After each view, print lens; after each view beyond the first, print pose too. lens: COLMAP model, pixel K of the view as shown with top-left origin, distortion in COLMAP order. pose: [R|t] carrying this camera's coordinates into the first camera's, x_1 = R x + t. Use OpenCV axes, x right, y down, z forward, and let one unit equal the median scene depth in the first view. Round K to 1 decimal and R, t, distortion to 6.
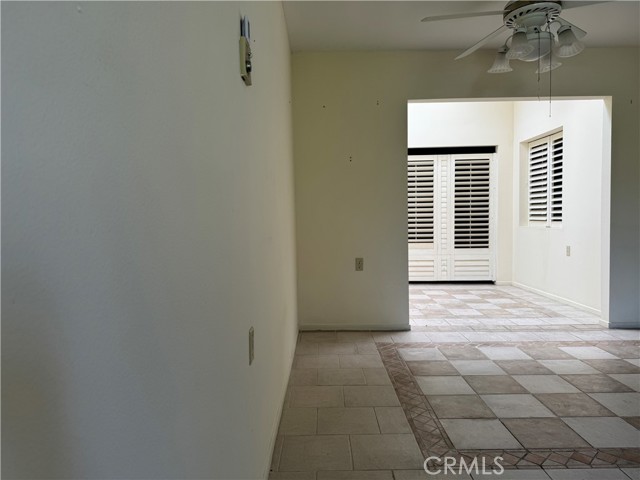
lens RADIAL K [[452.0, 0, 318.9], [0, 452.0, 242.2], [0, 0, 1]] dist [0.031063, -0.037032]
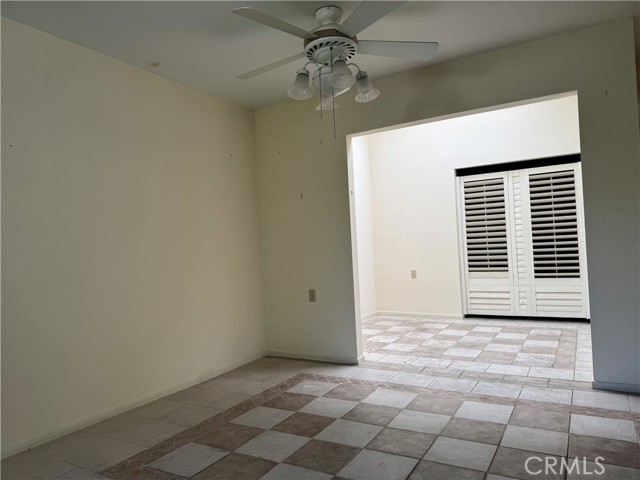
lens RADIAL K [[452.0, 0, 320.5], [0, 452.0, 236.8], [0, 0, 1]] dist [0.031063, -0.037032]
pose [[0.865535, -0.040585, -0.499202, 0.635957], [0.008288, 0.997736, -0.066746, -0.016353], [0.500780, 0.053634, 0.863911, 0.105025]]
